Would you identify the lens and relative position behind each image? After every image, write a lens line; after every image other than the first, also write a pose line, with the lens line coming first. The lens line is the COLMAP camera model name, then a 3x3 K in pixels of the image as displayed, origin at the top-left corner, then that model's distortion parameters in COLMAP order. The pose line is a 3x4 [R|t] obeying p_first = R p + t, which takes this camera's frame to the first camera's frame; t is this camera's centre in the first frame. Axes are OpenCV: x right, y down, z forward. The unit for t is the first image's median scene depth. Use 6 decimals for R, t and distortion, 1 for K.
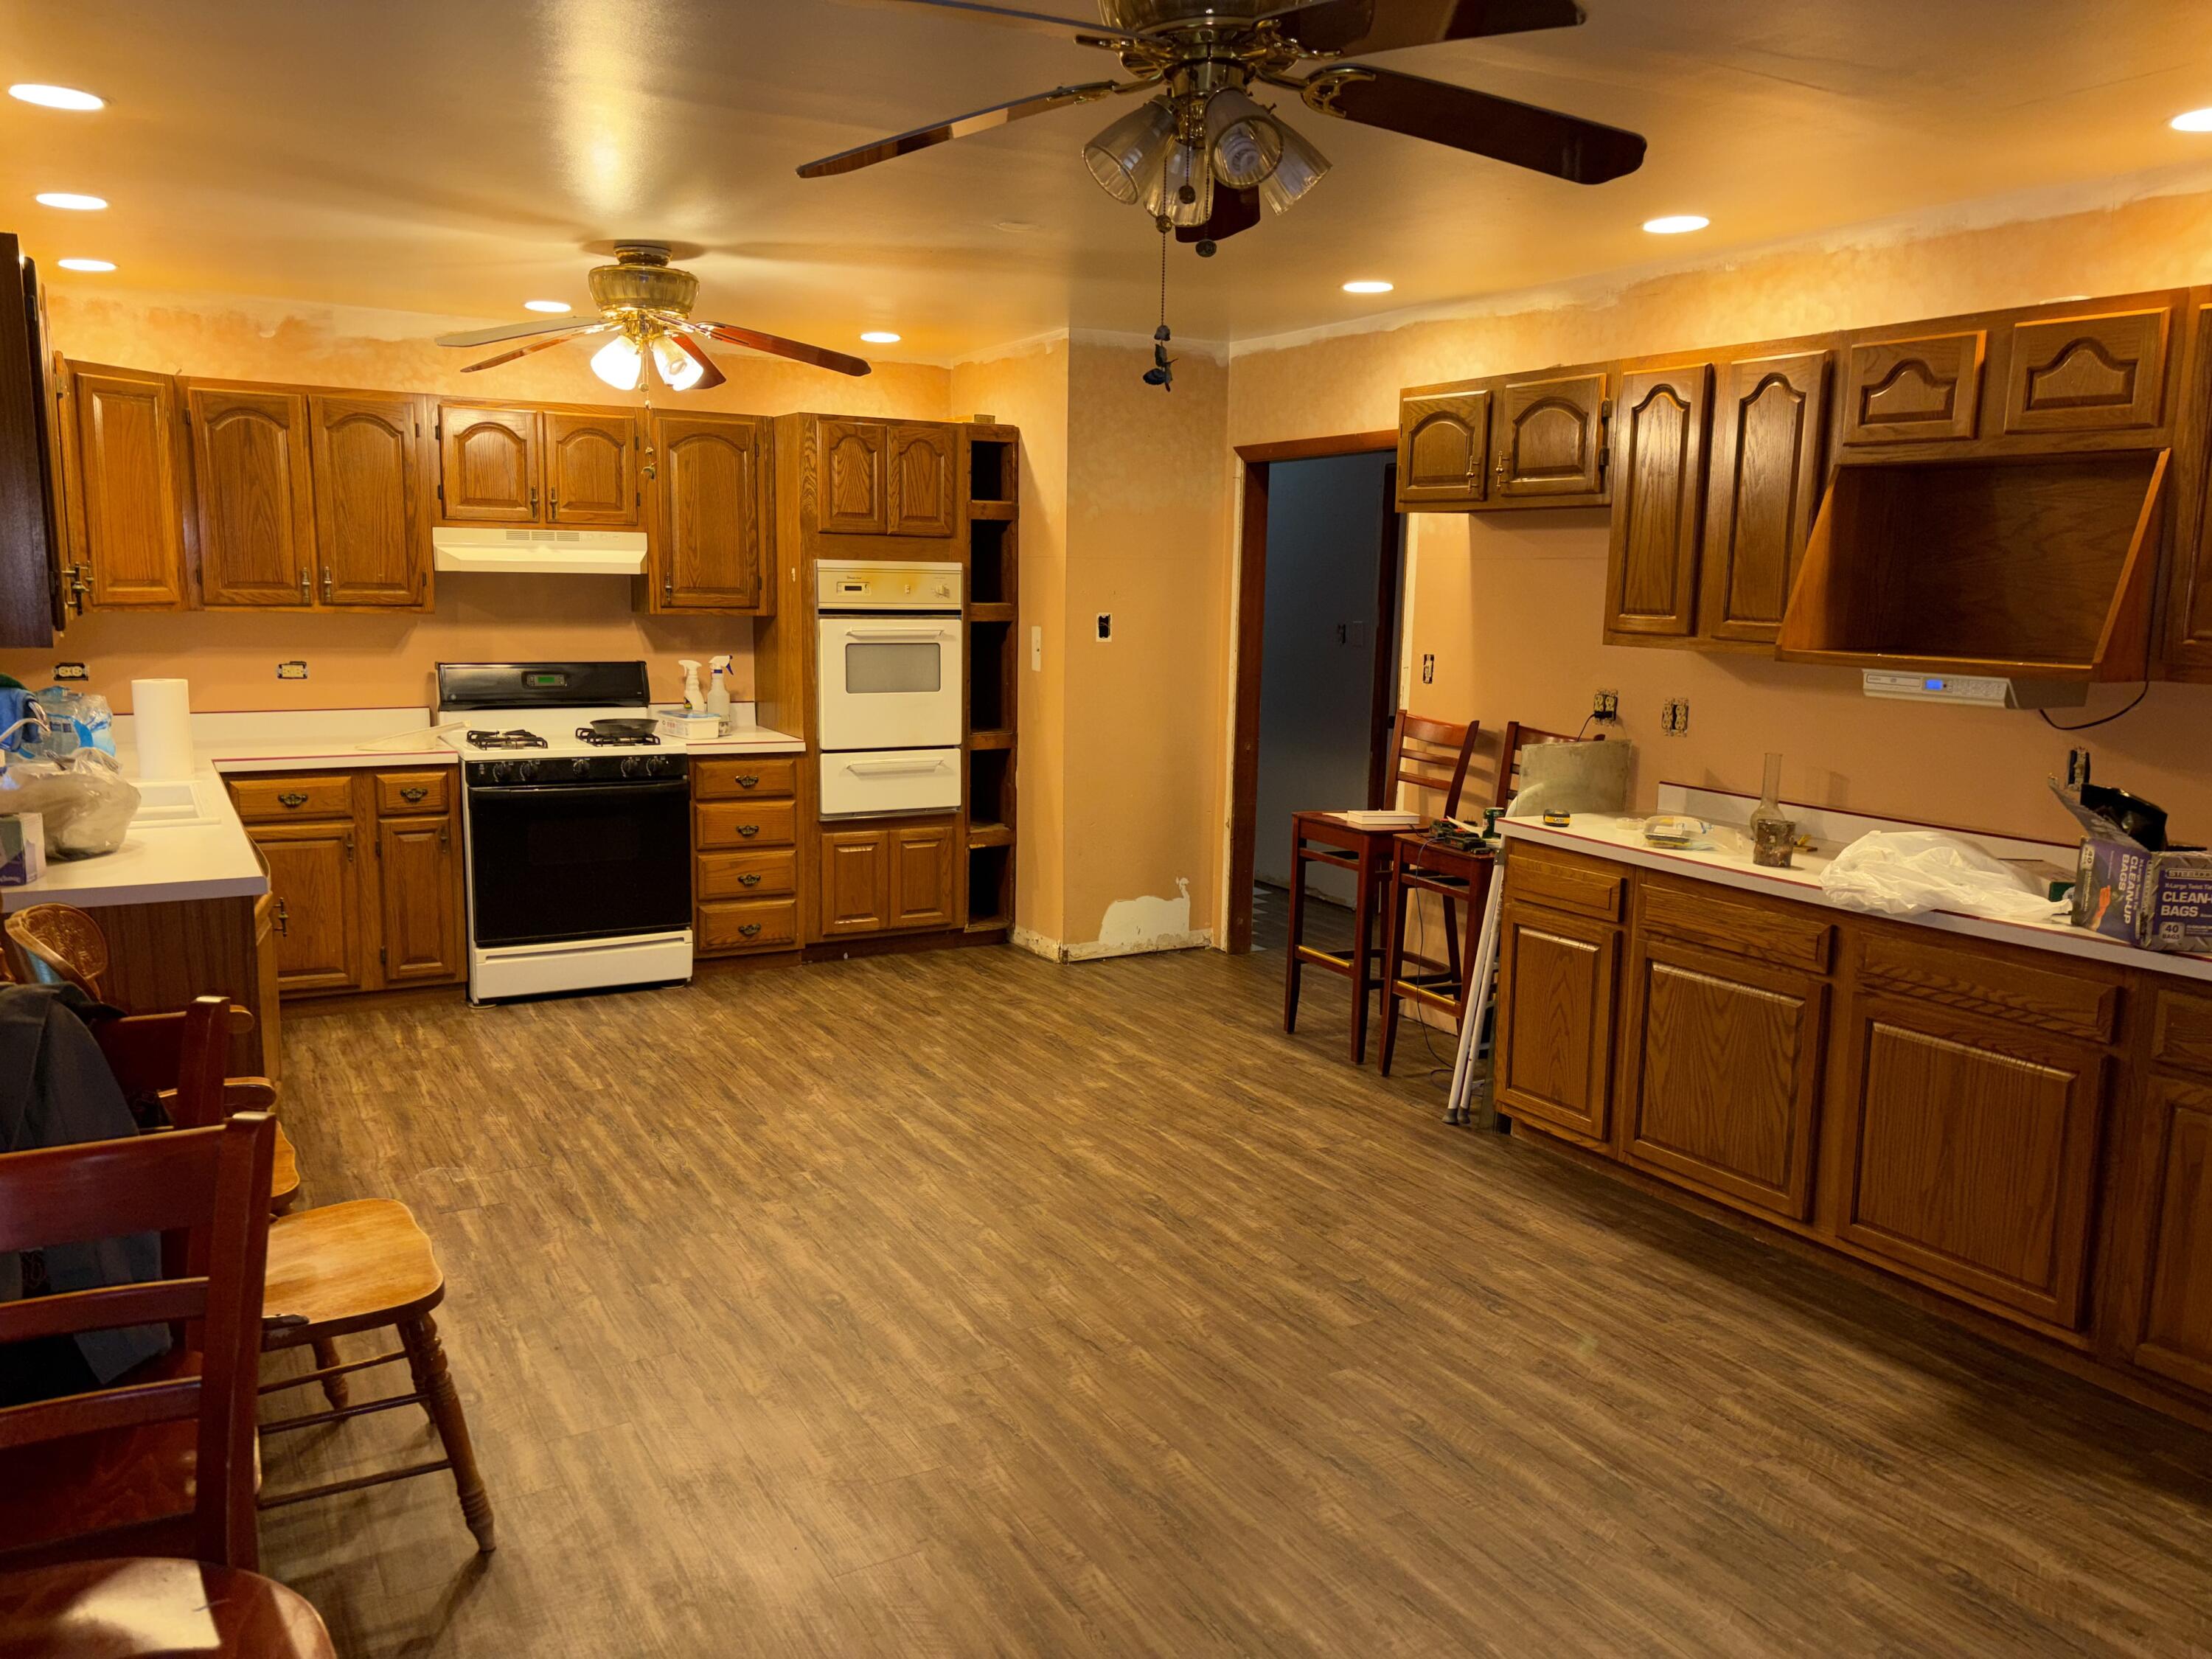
lens RADIAL K [[1679.5, 0, 1094.8], [0, 1679.5, 836.1], [0, 0, 1]] dist [0.077792, -0.077938]
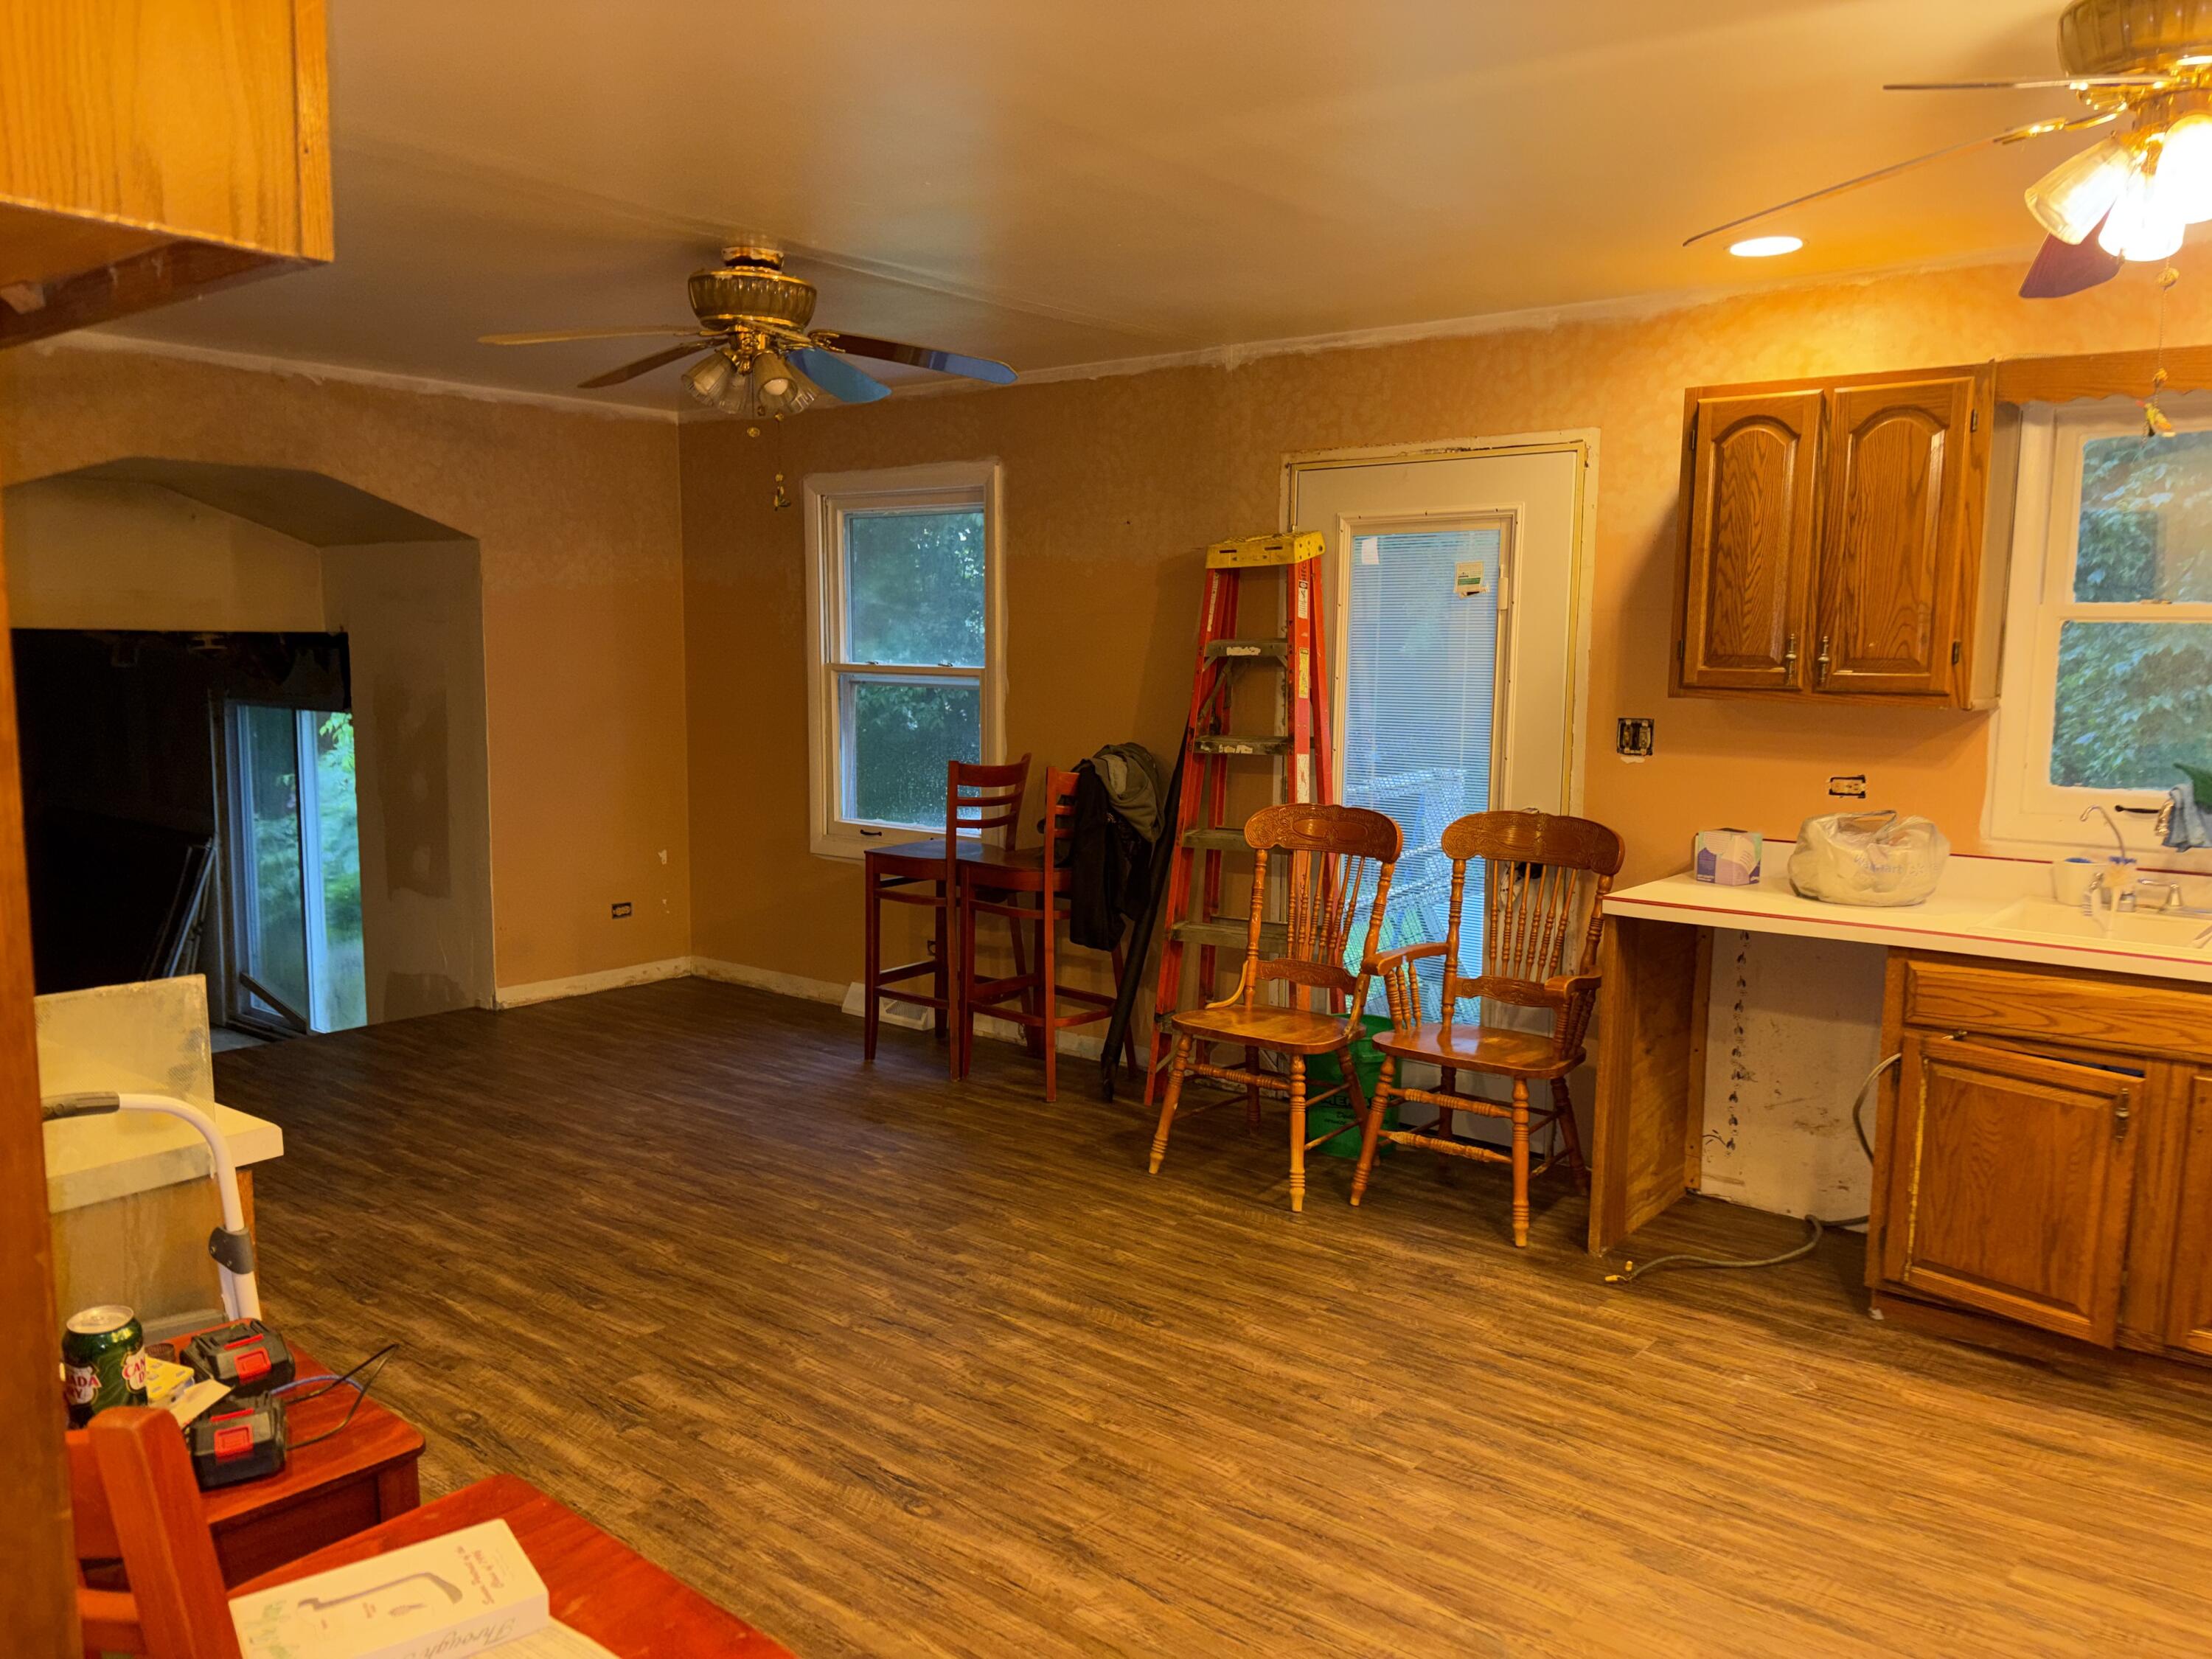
lens RADIAL K [[1679.5, 0, 1094.8], [0, 1679.5, 836.1], [0, 0, 1]] dist [0.077792, -0.077938]
pose [[-0.930762, 0.018912, -0.365135, 0.154764], [-0.082022, 0.962408, 0.258928, -0.170870], [0.356306, 0.270950, -0.894222, 1.126710]]
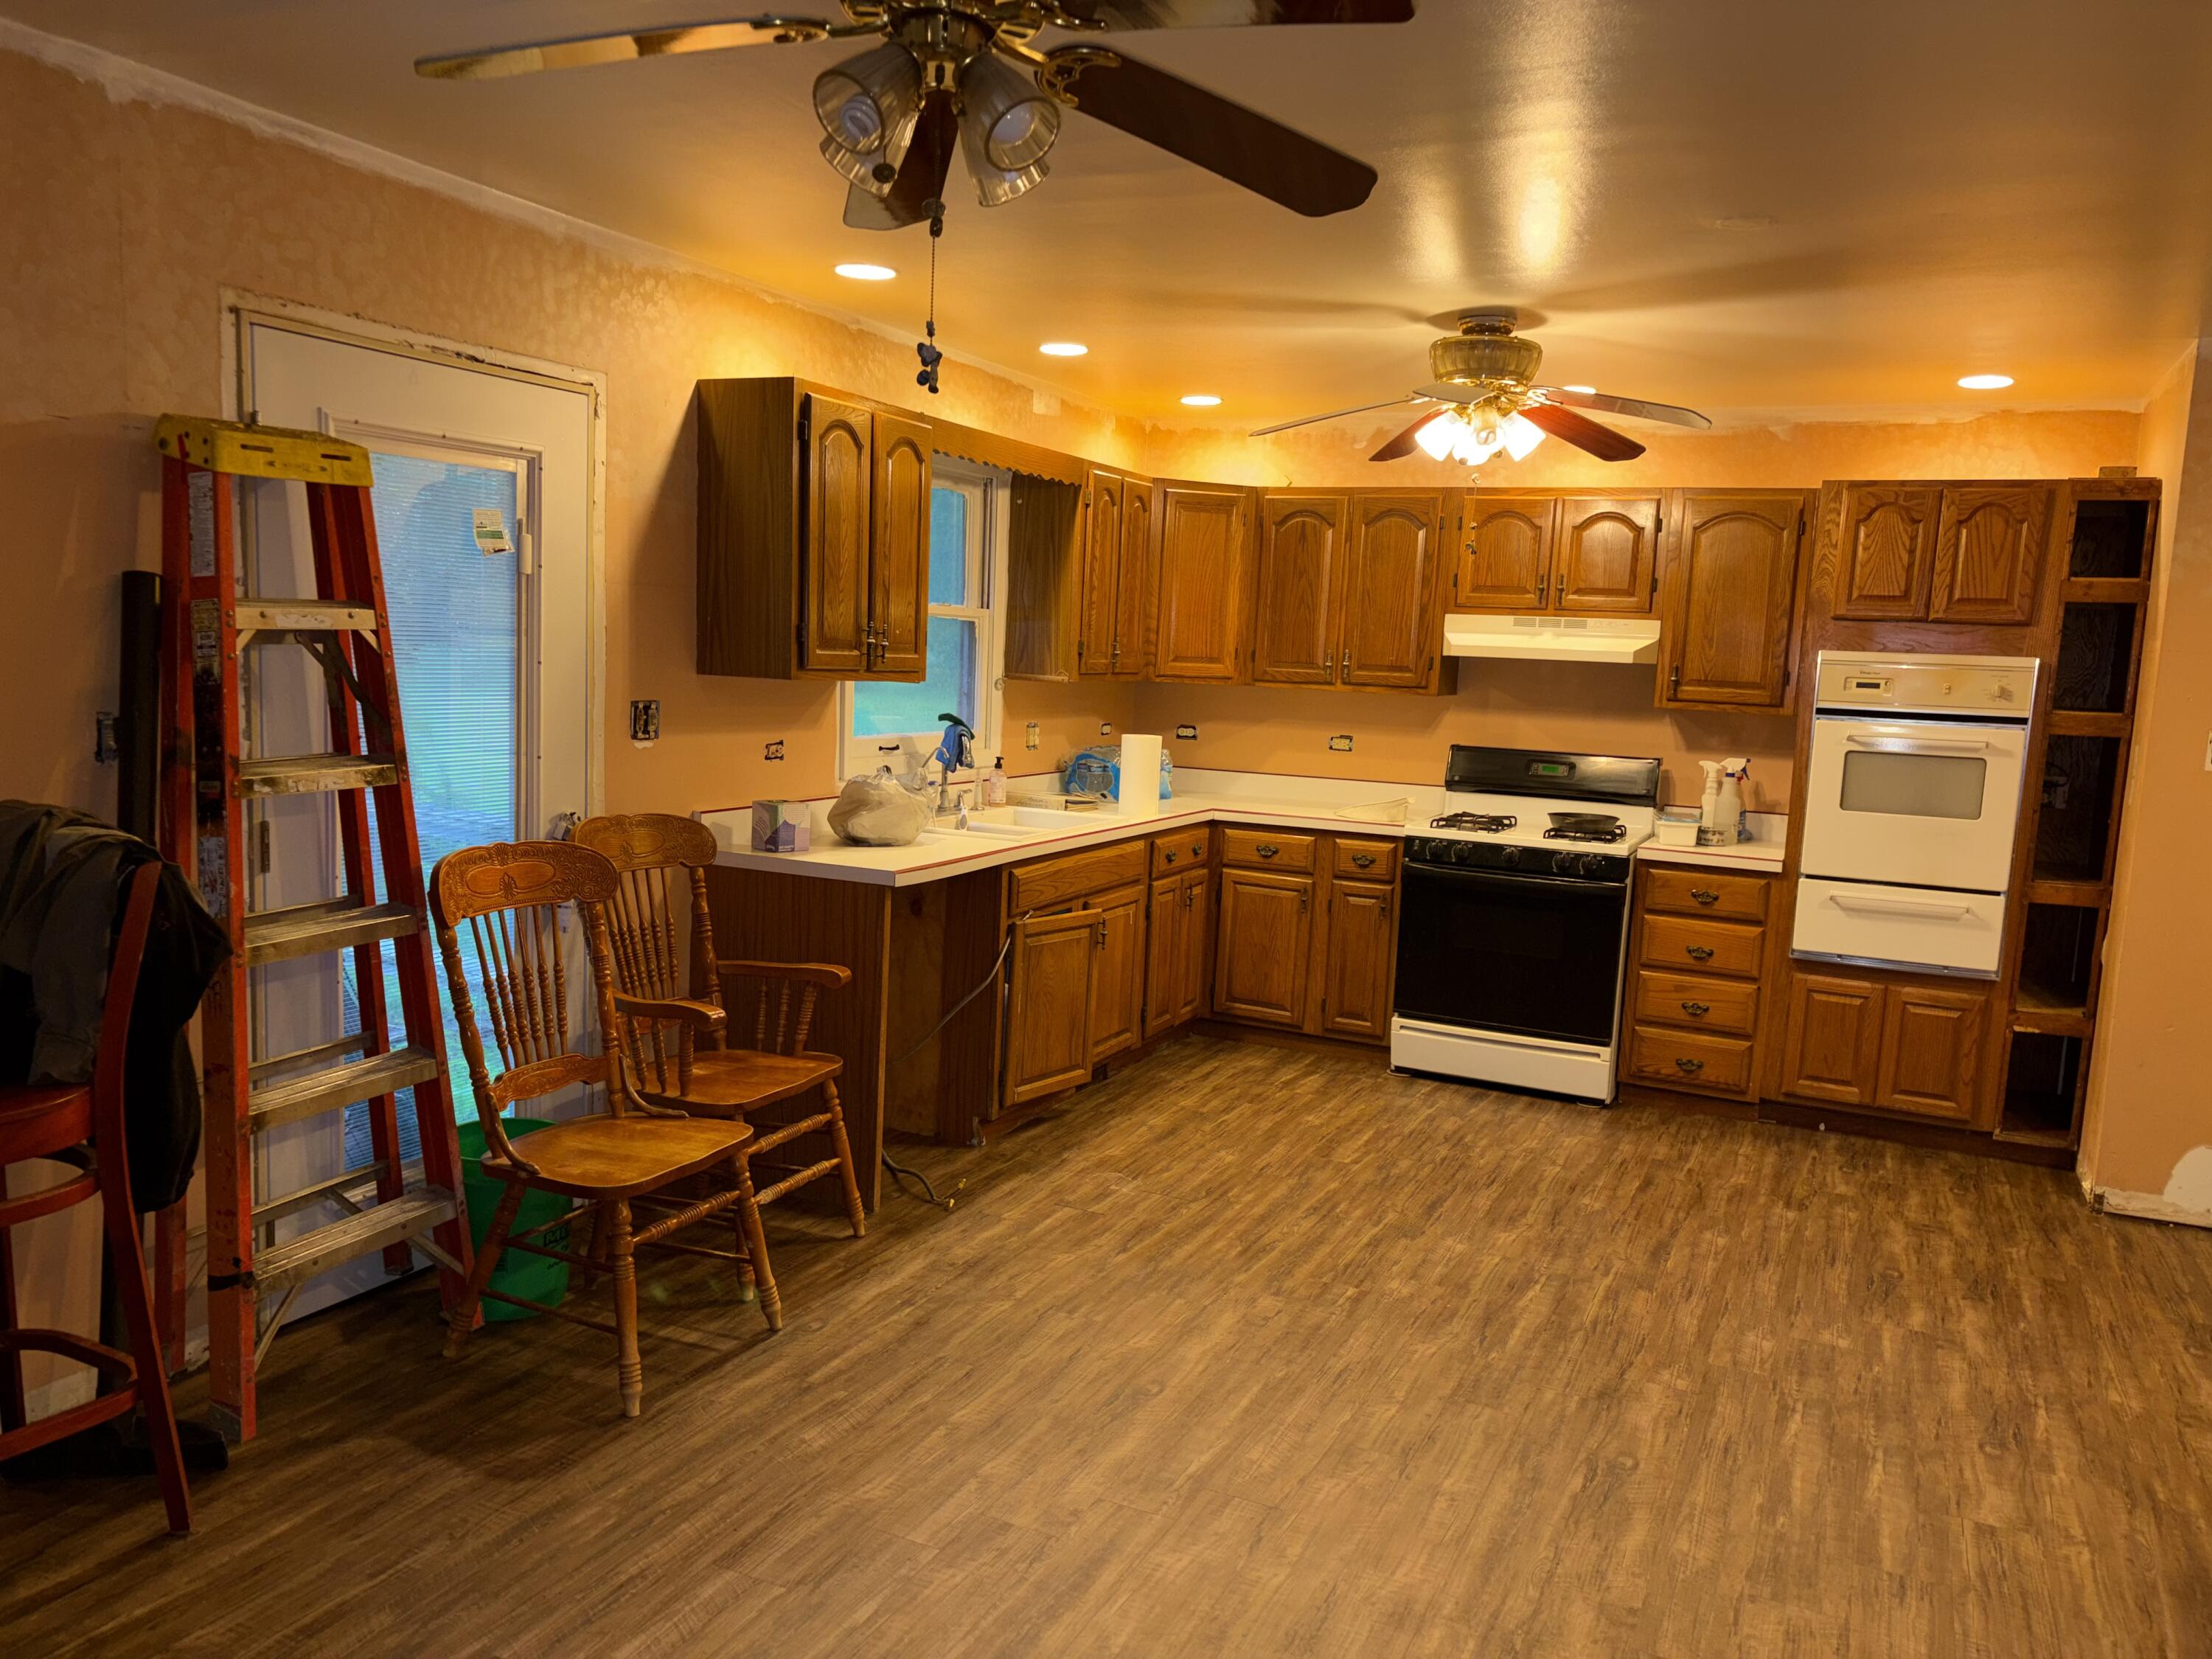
lens RADIAL K [[1679.5, 0, 1094.8], [0, 1679.5, 836.1], [0, 0, 1]] dist [0.077792, -0.077938]
pose [[0.579003, 0.105014, -0.808534, 0.344851], [-0.163920, 0.986415, 0.010732, -0.022705], [0.798677, 0.126321, 0.588352, 0.233036]]
